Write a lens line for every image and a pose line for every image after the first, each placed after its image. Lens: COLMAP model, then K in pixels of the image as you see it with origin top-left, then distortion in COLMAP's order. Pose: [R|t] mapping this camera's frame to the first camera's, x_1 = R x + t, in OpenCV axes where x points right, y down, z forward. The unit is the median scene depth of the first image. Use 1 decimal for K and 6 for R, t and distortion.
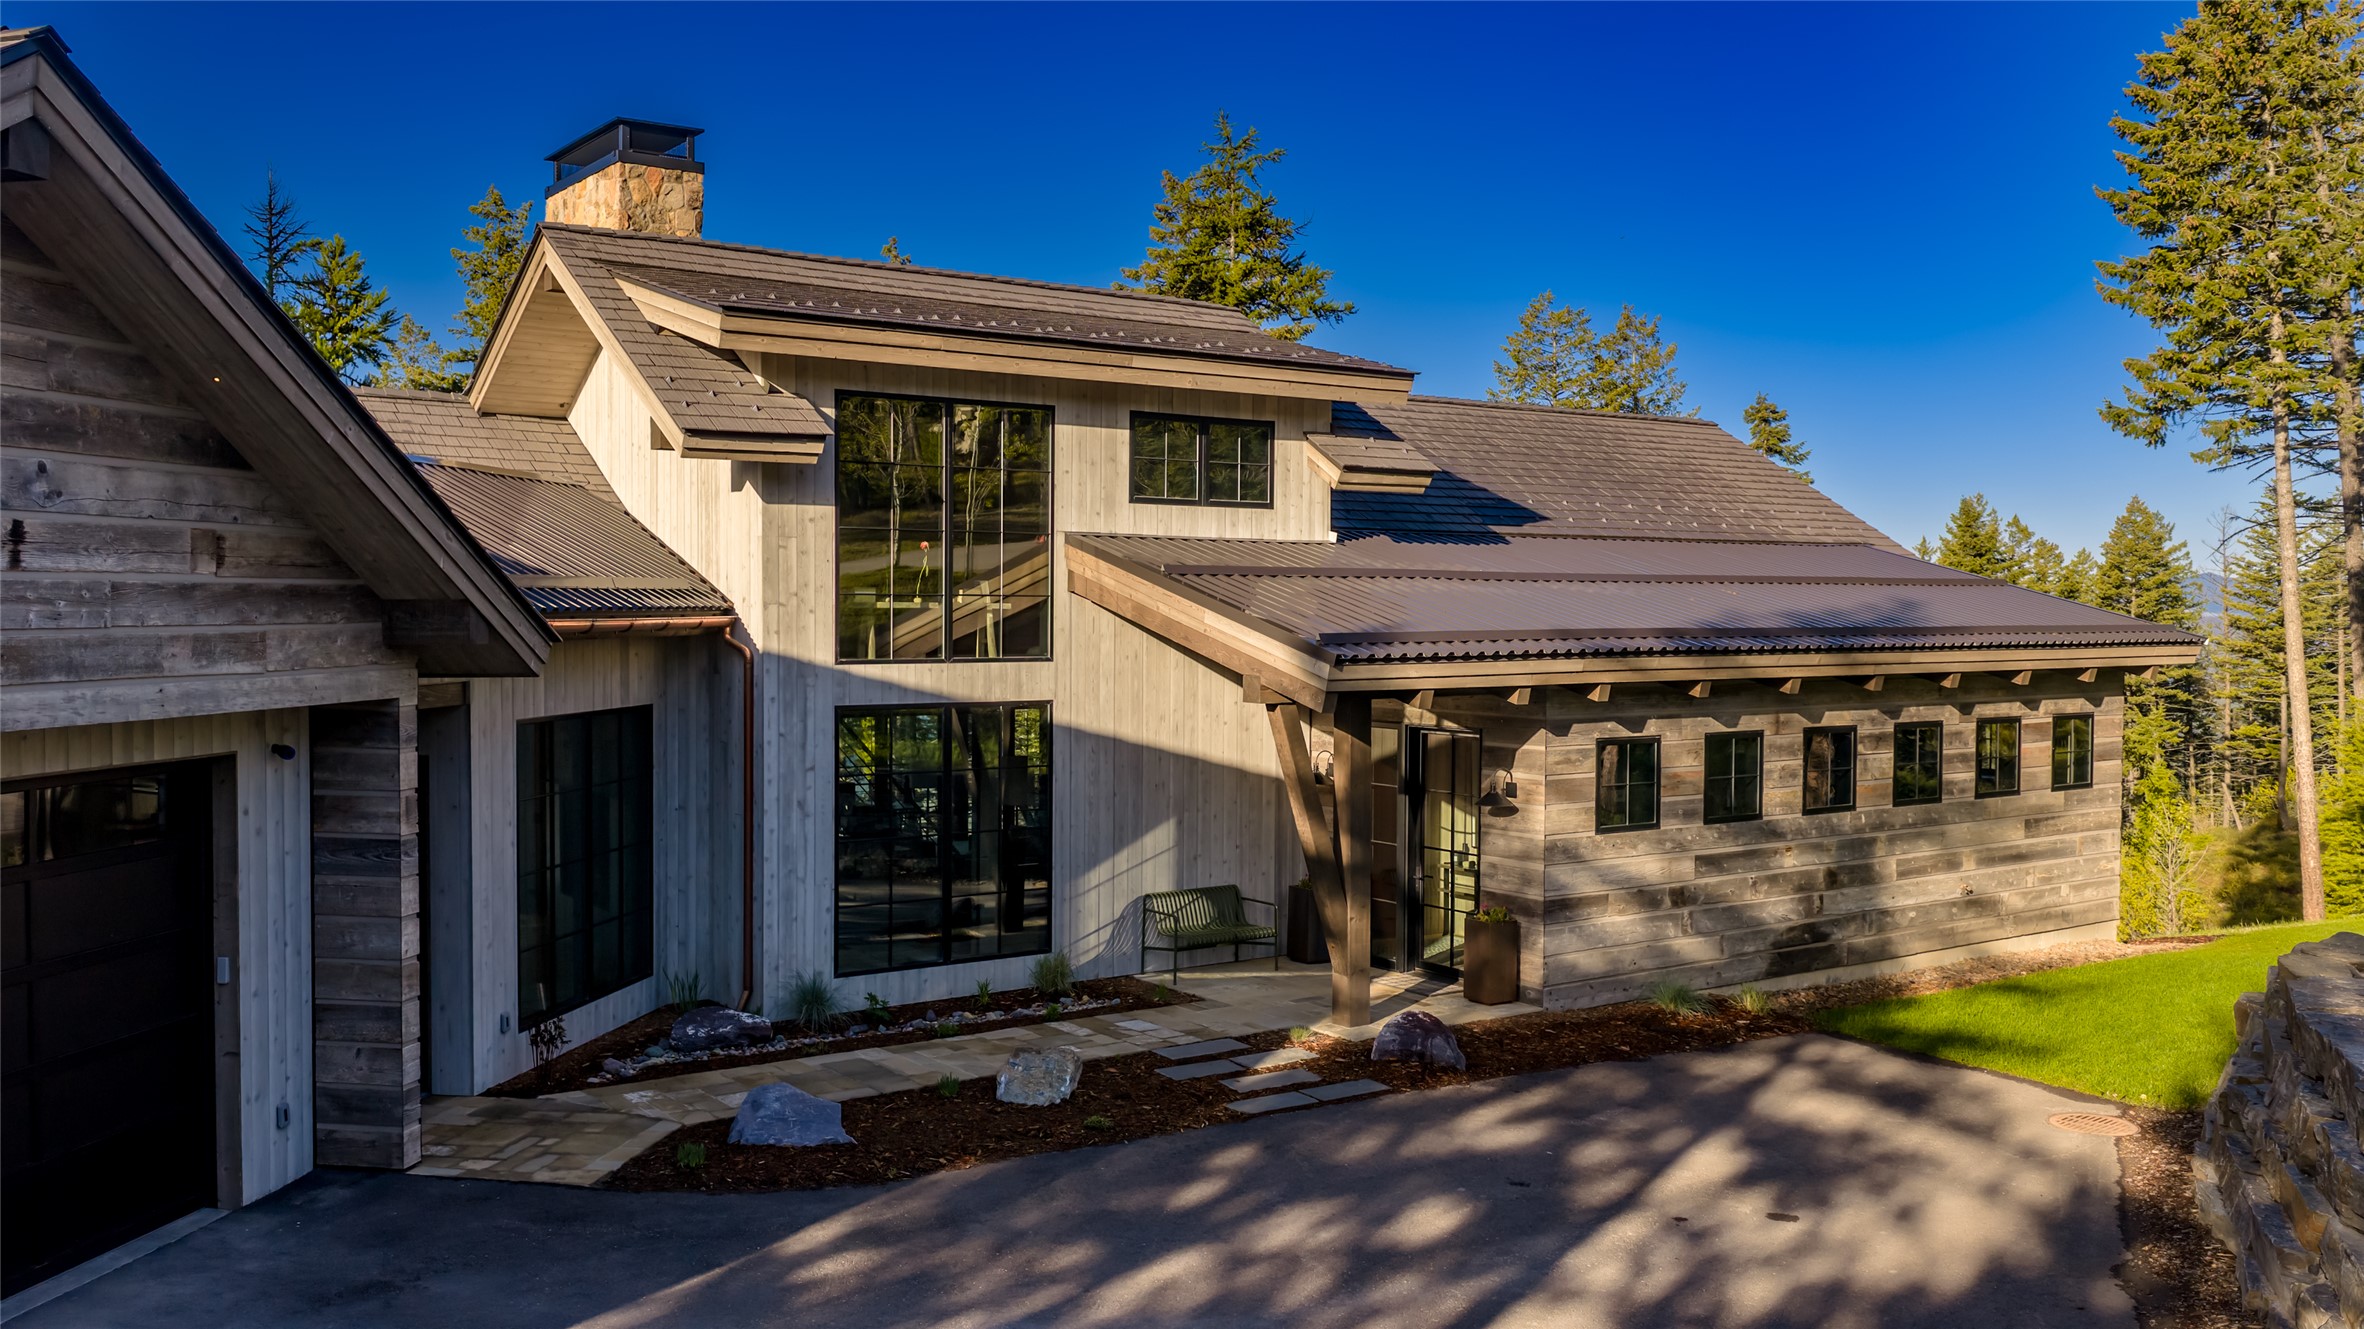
lens RADIAL K [[1960.5, 0, 1182.0], [0, 1960.5, 664.5], [0, 0, 1]] dist [0.002272, -0.009517]
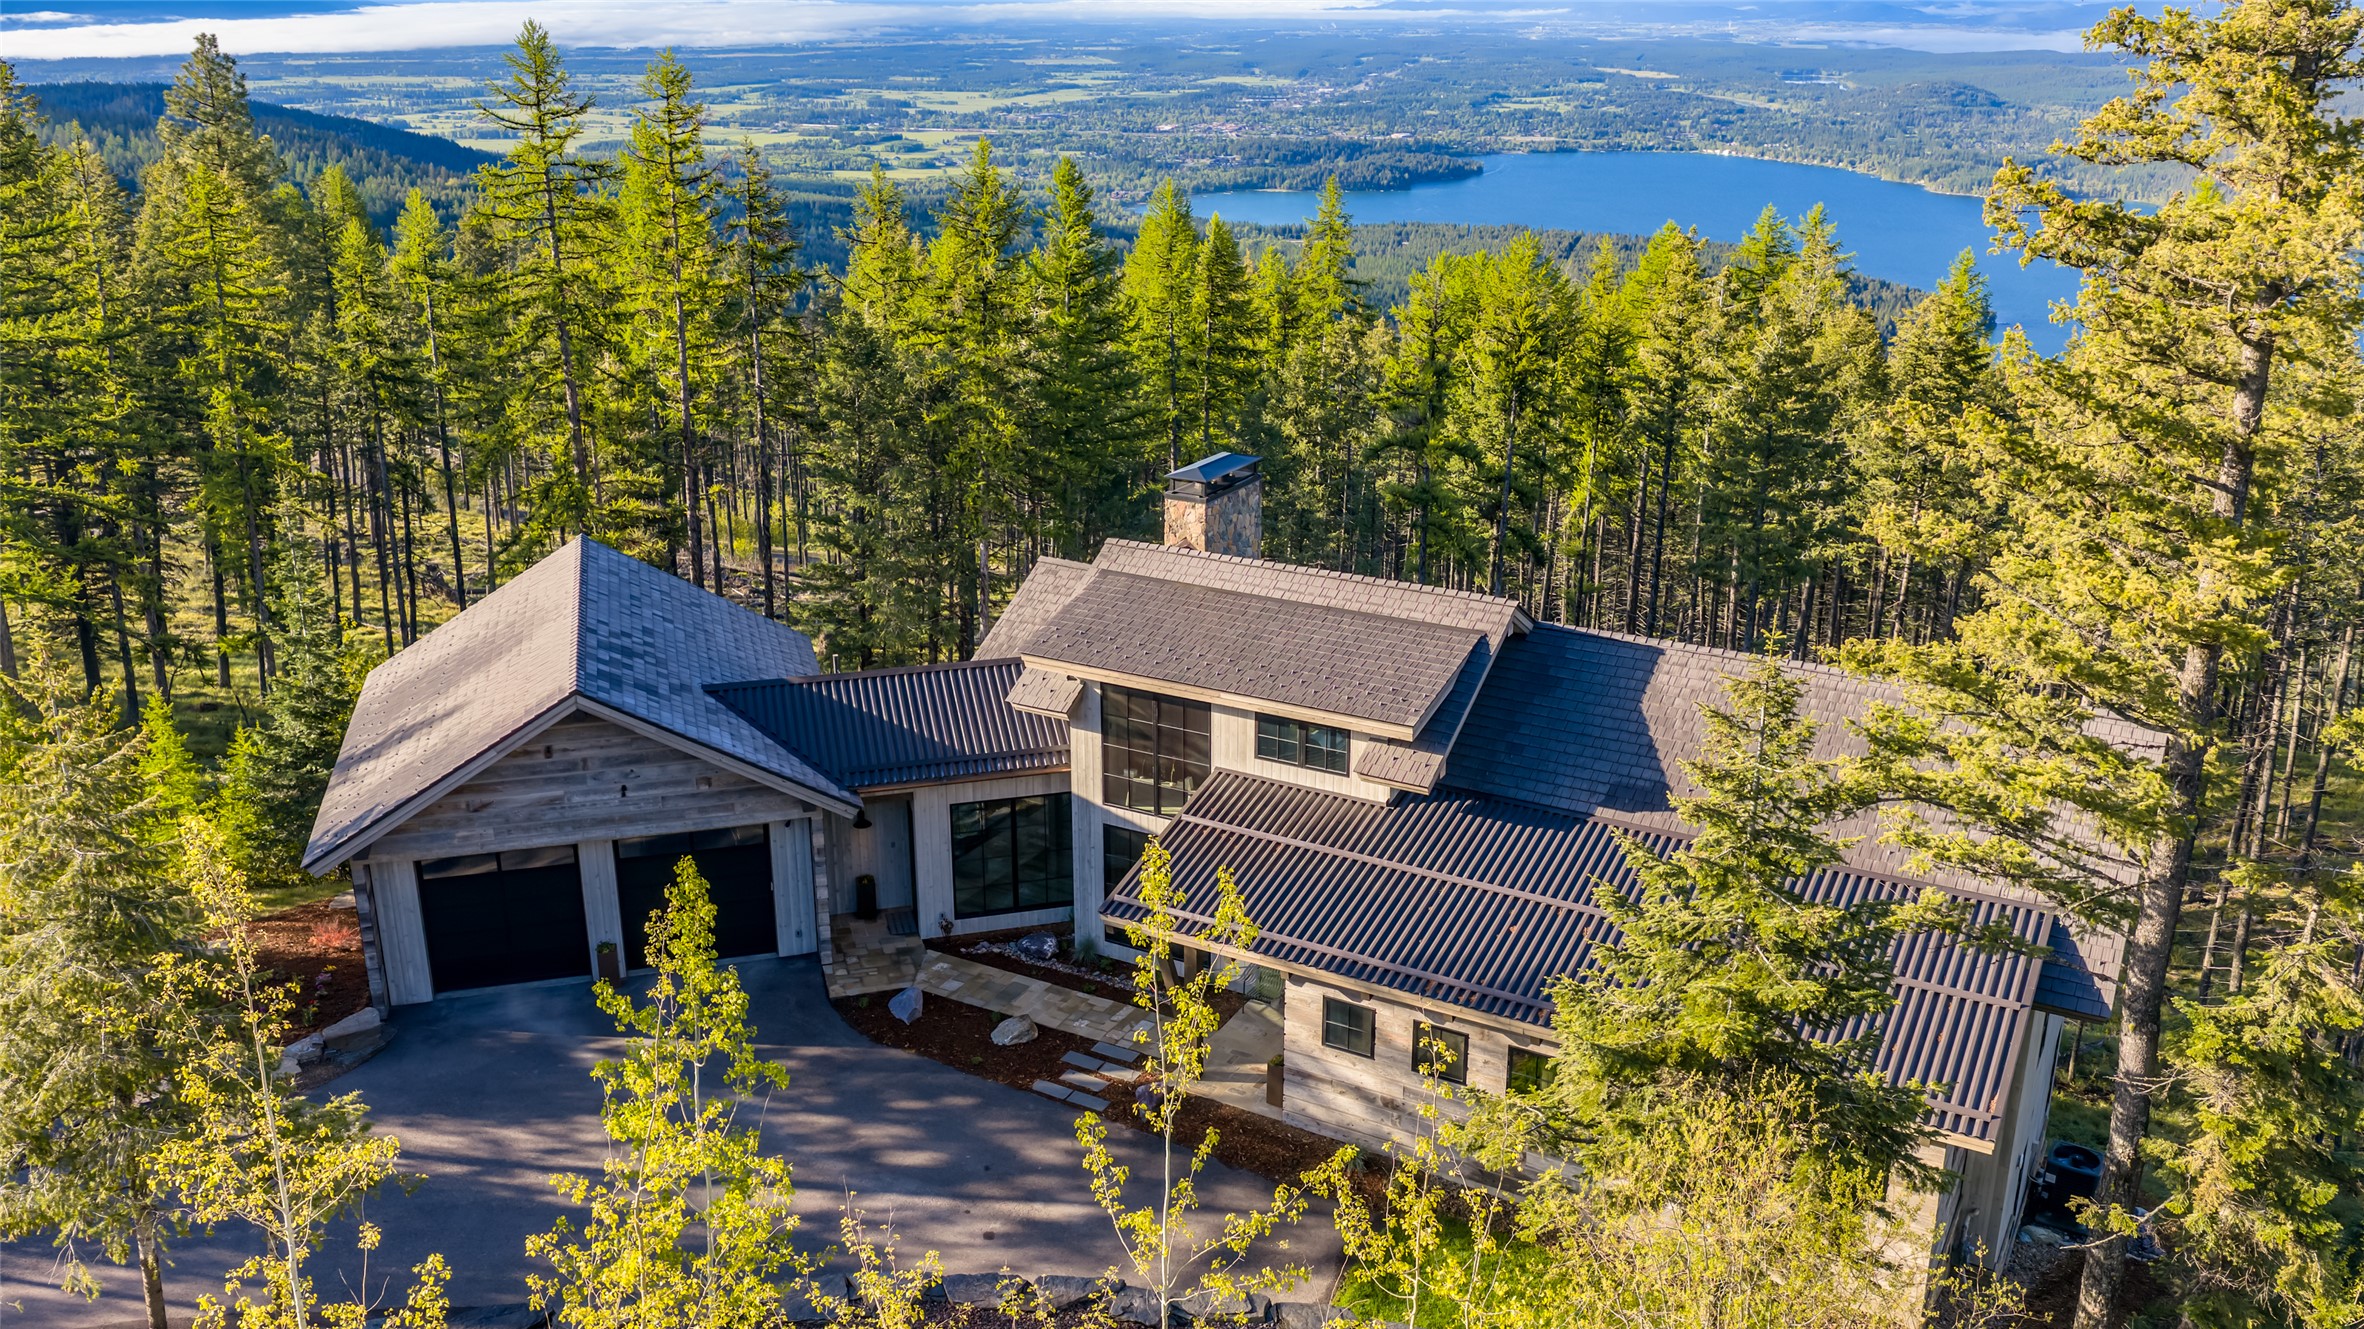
lens RADIAL K [[1960.5, 0, 1182.0], [0, 1960.5, 664.5], [0, 0, 1]] dist [0.002272, -0.009517]
pose [[0.420301, 0.295816, -0.857811, 1.513881], [-0.024460, 0.948717, 0.315180, -0.756779], [0.907055, -0.111488, 0.405982, 0.239586]]
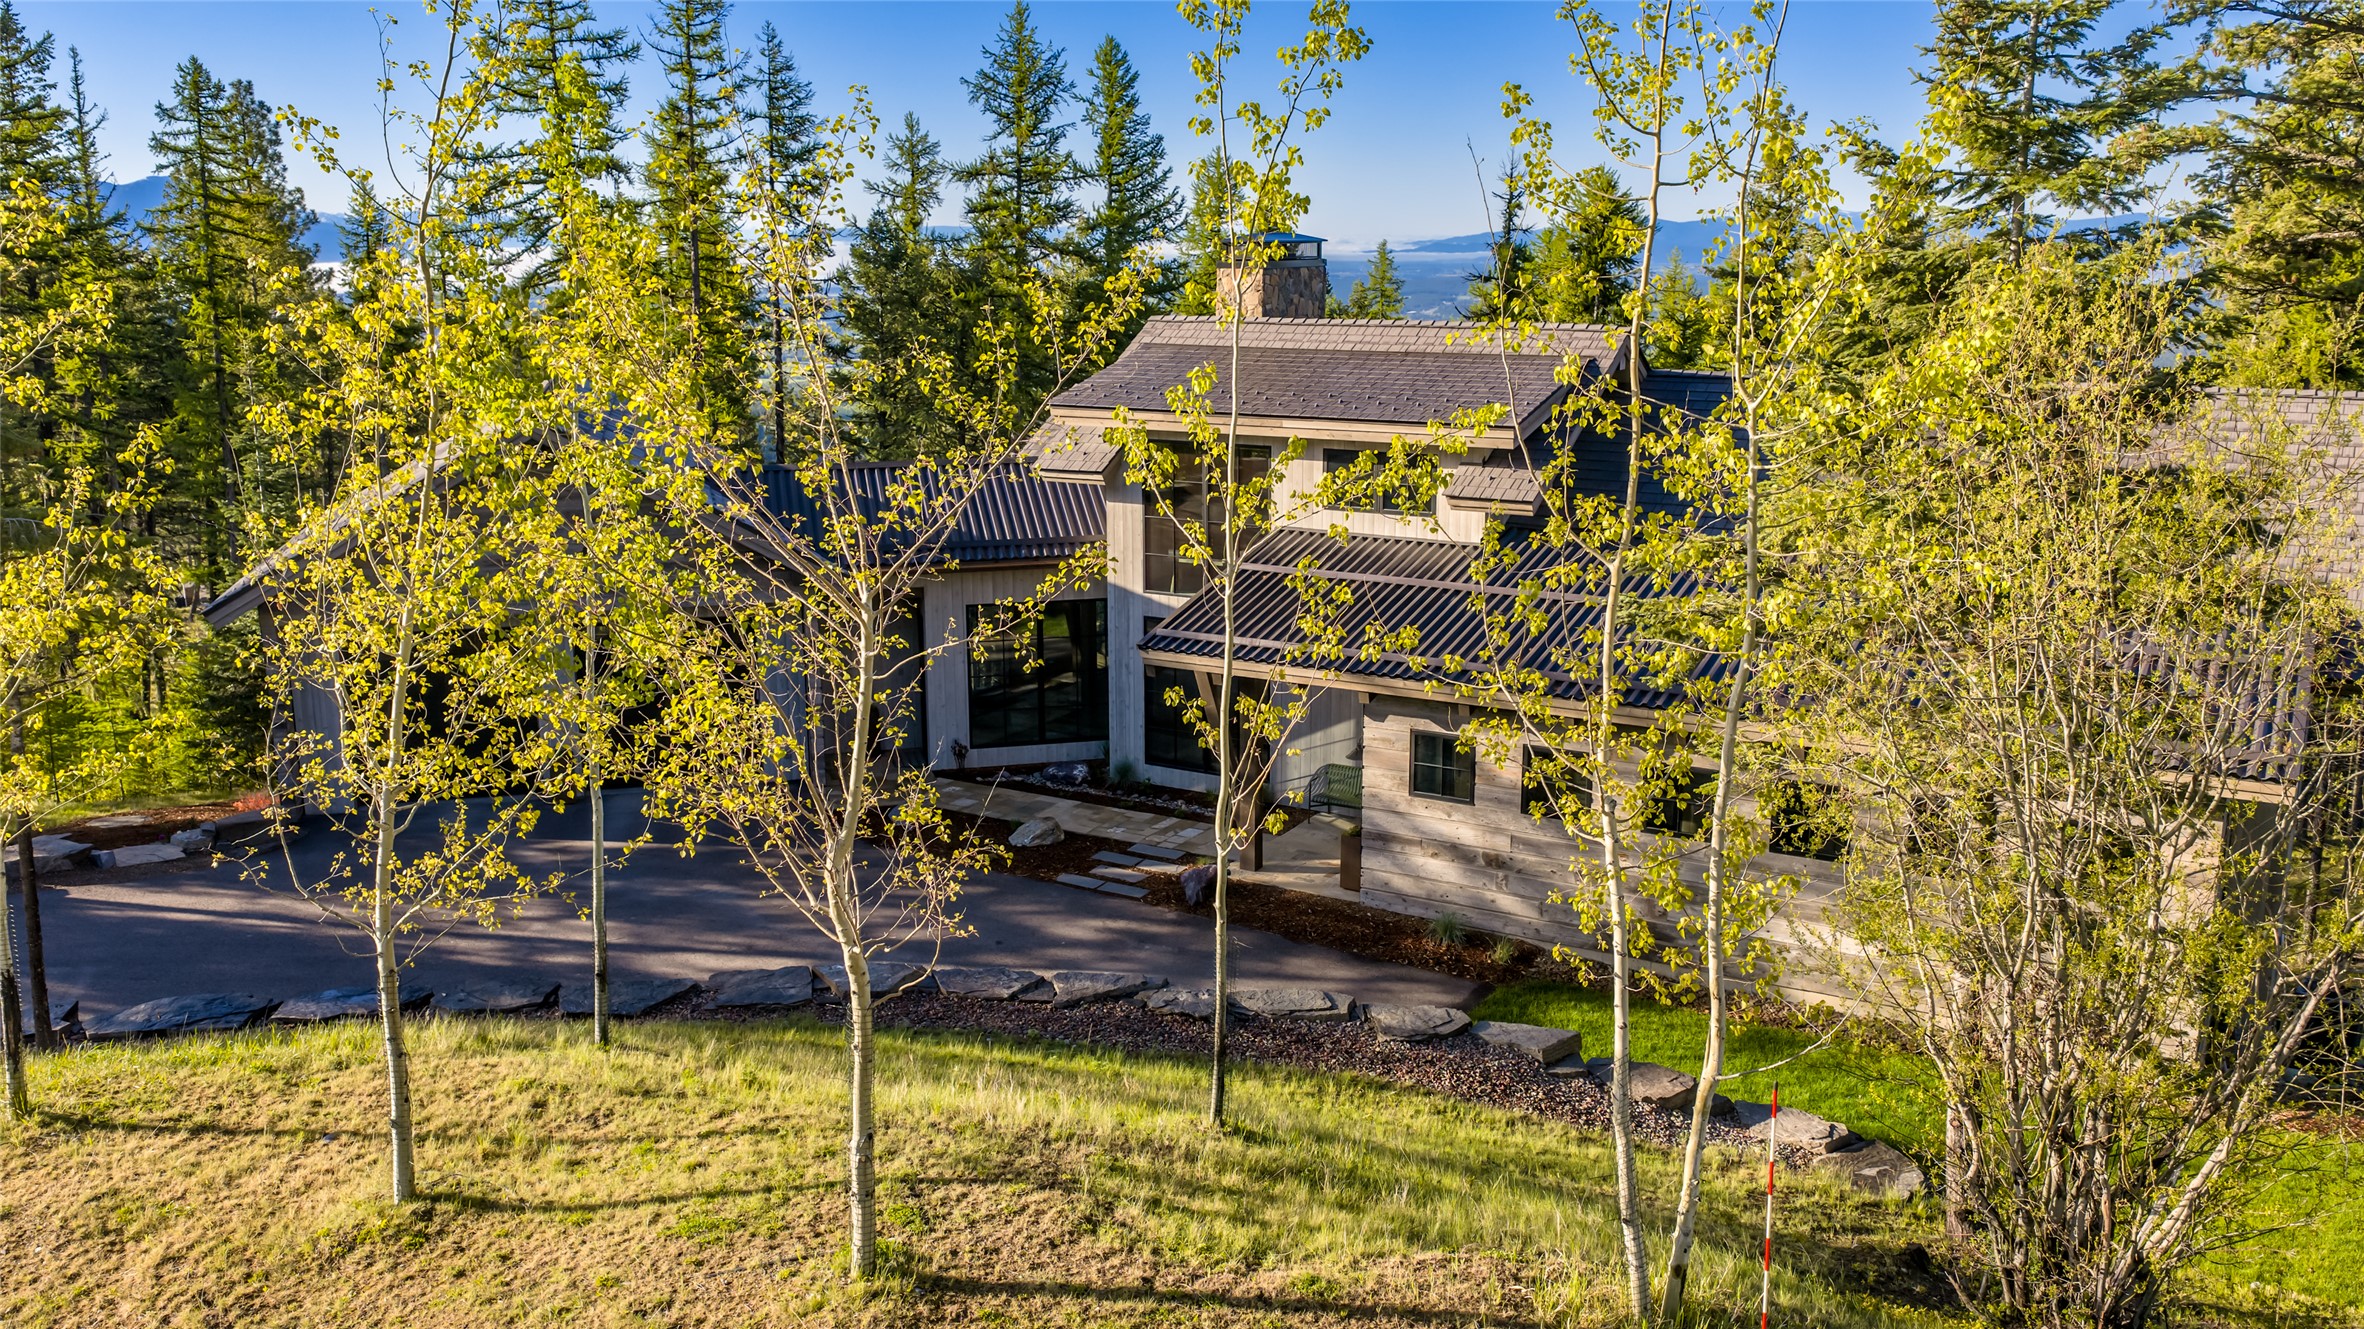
lens RADIAL K [[1960.5, 0, 1182.0], [0, 1960.5, 664.5], [0, 0, 1]] dist [0.002272, -0.009517]
pose [[0.400485, 0.194264, -0.895474, 1.367529], [-0.022849, 0.979081, 0.202183, -0.280700], [0.916018, -0.060510, 0.396546, 0.309397]]
